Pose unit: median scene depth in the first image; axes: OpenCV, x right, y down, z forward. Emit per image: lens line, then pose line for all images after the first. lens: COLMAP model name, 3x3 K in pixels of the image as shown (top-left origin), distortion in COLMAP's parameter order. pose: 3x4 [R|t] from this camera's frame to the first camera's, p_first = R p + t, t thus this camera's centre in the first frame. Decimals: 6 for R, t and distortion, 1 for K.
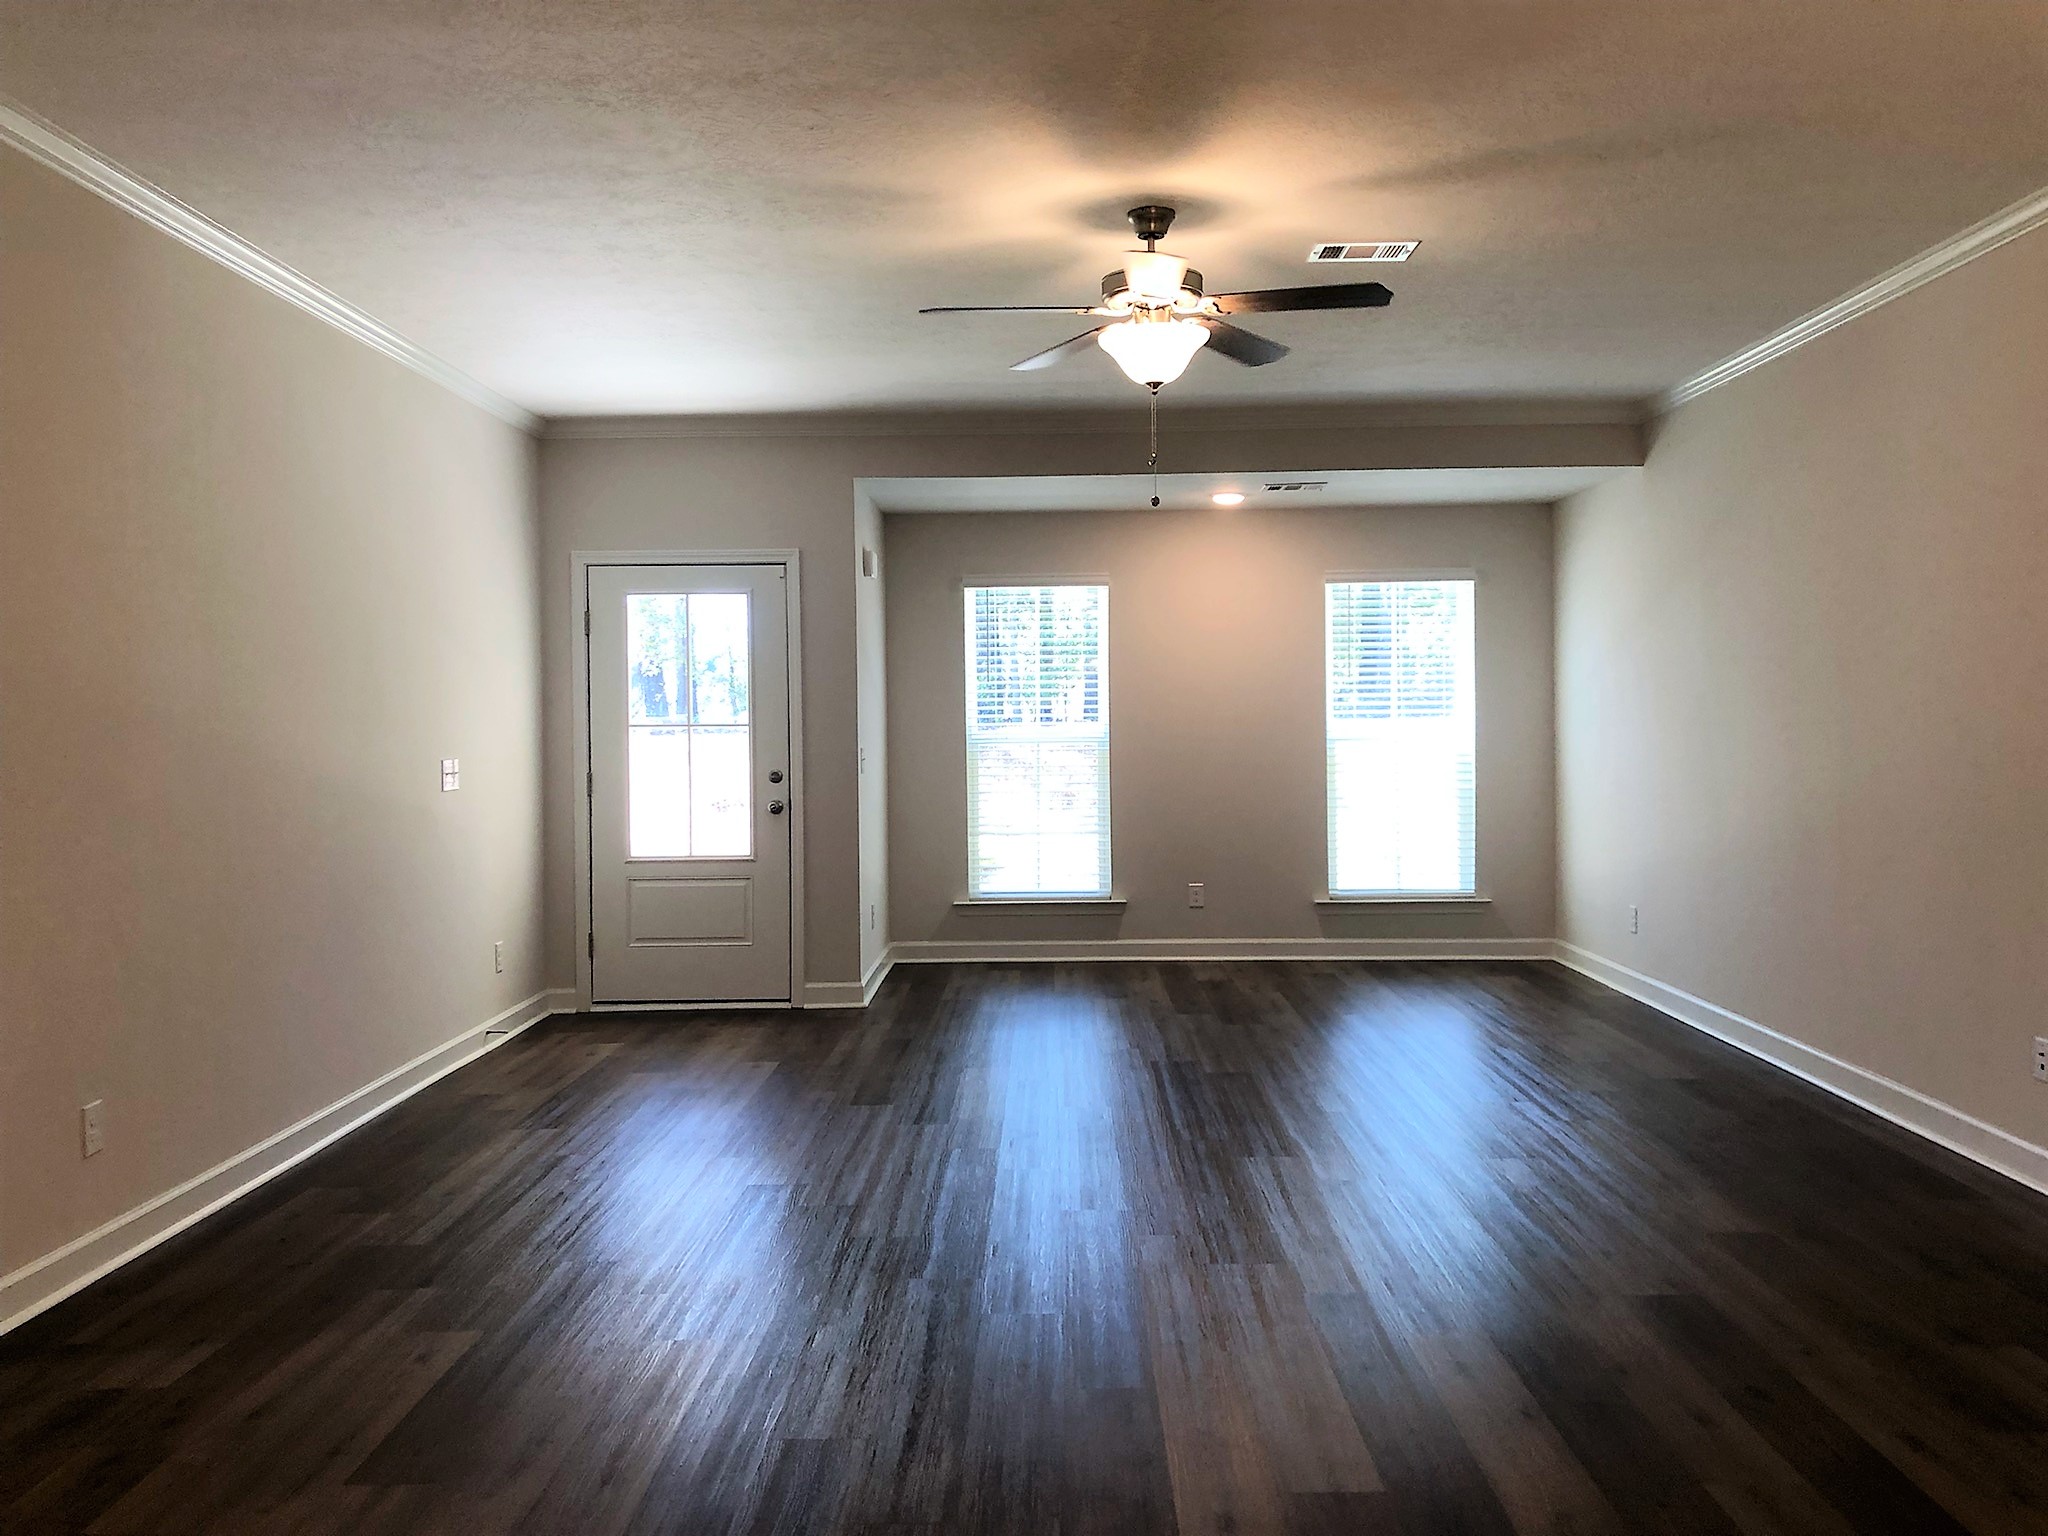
lens RADIAL K [[1697.1, 0, 1024.0], [0, 1697.1, 763.7], [0, 0, 1]] dist [0.036464, -0.025391]
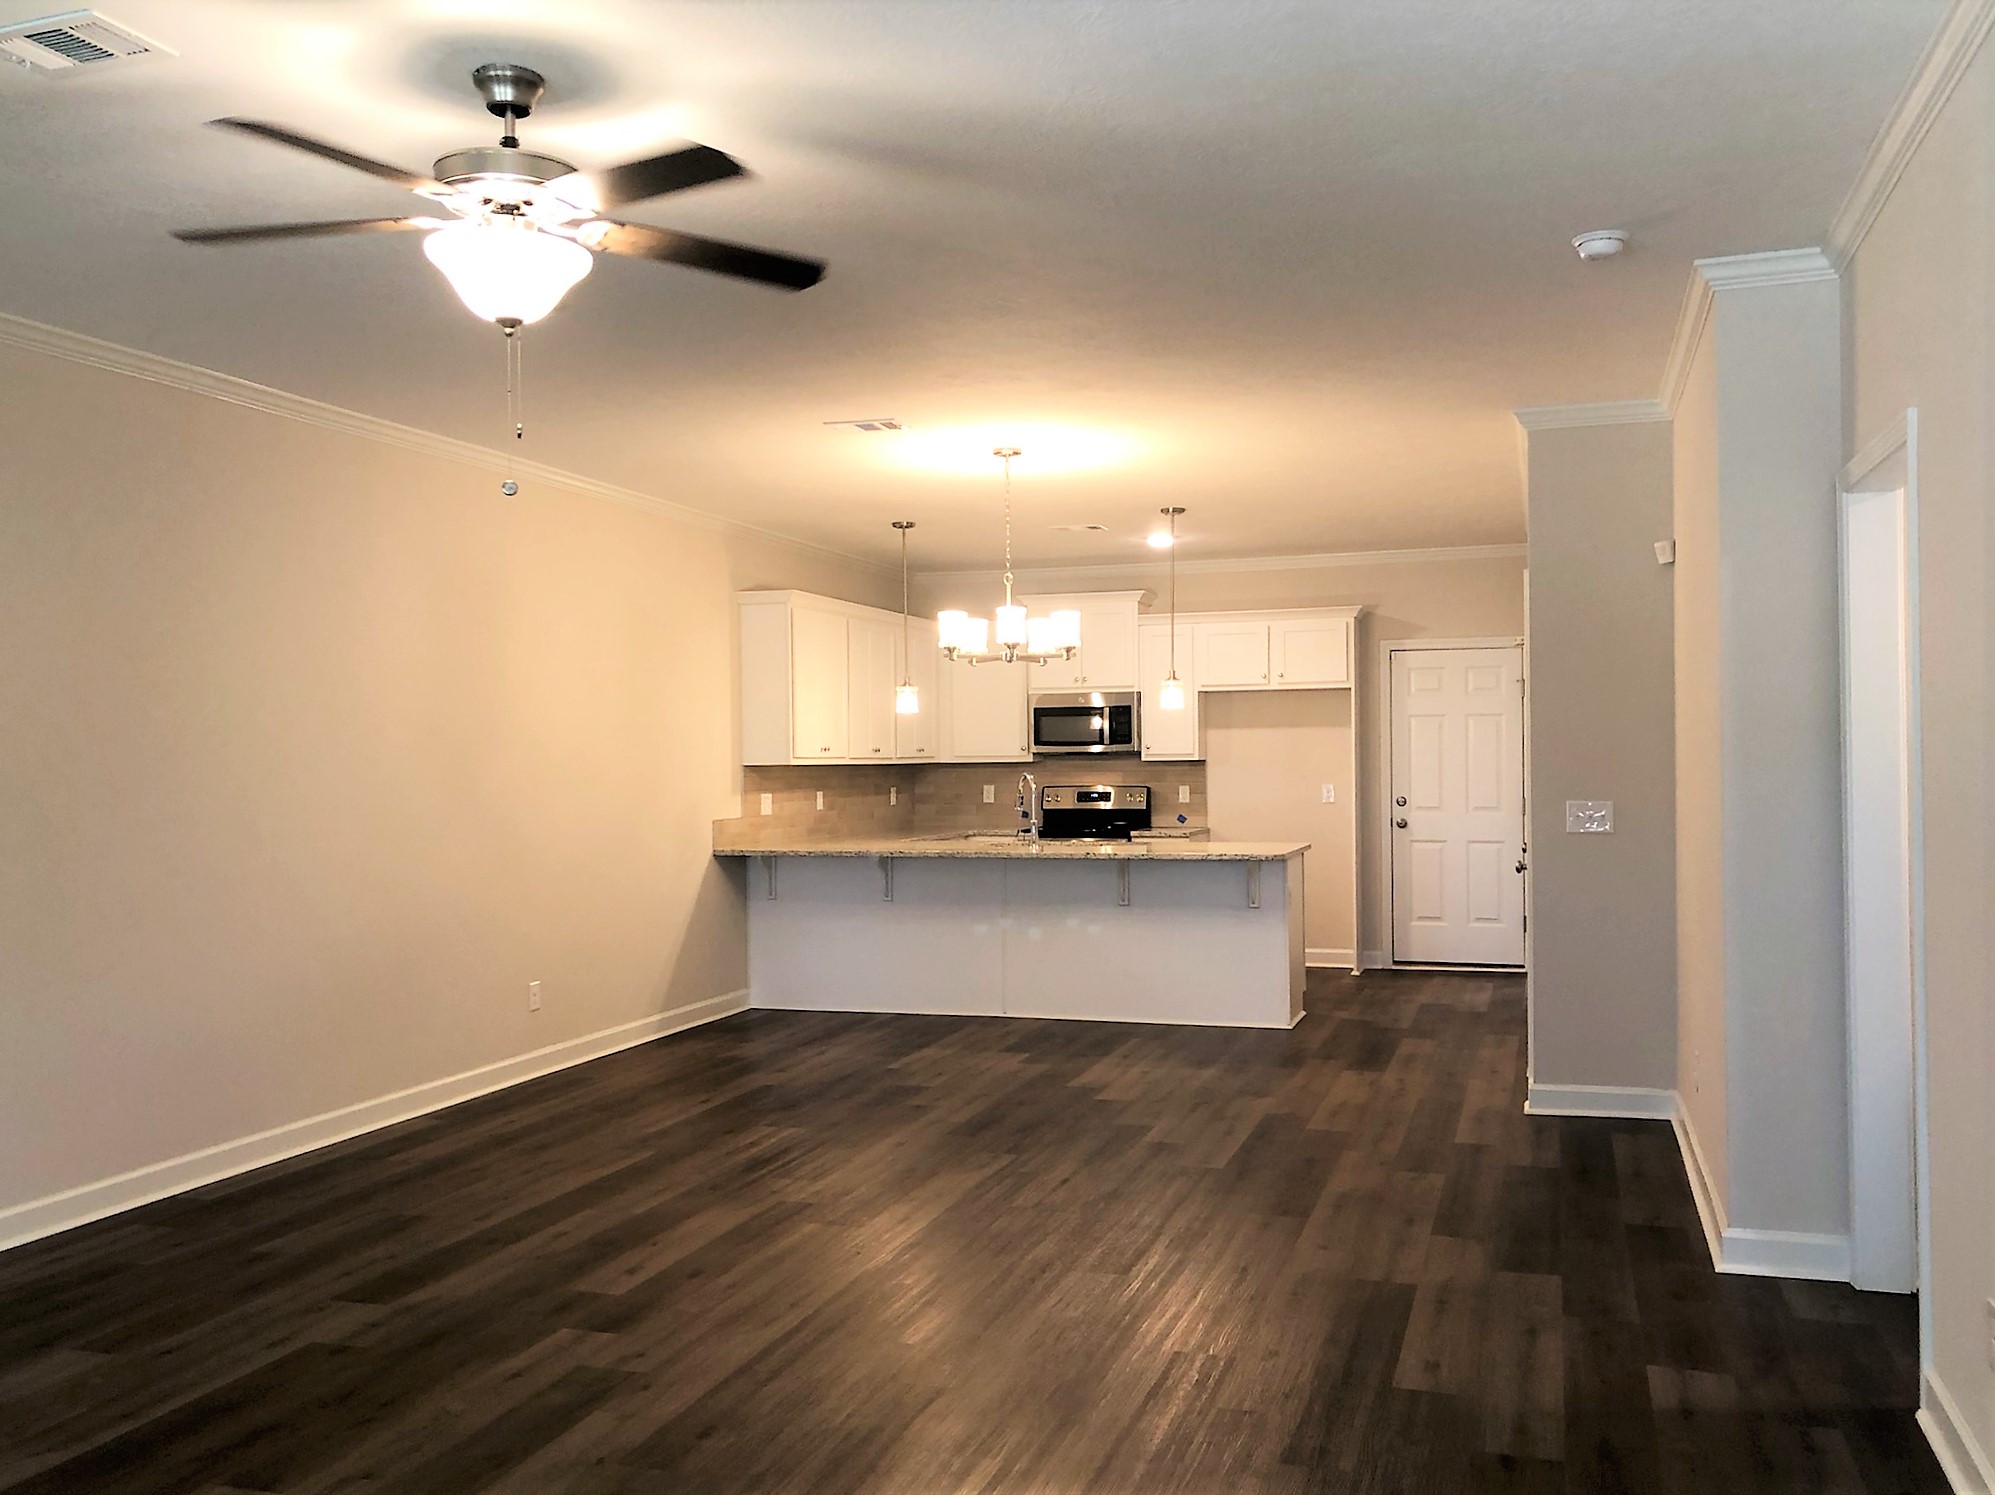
lens RADIAL K [[1653.1, 0, 999.6], [0, 1653.1, 749.5], [0, 0, 1]] dist [0.036464, -0.025391]
pose [[-0.953379, 0.012662, 0.301511, -0.427531], [0.016060, 0.999832, 0.008791, -0.061569], [-0.301349, 0.013224, -0.953422, 2.168048]]
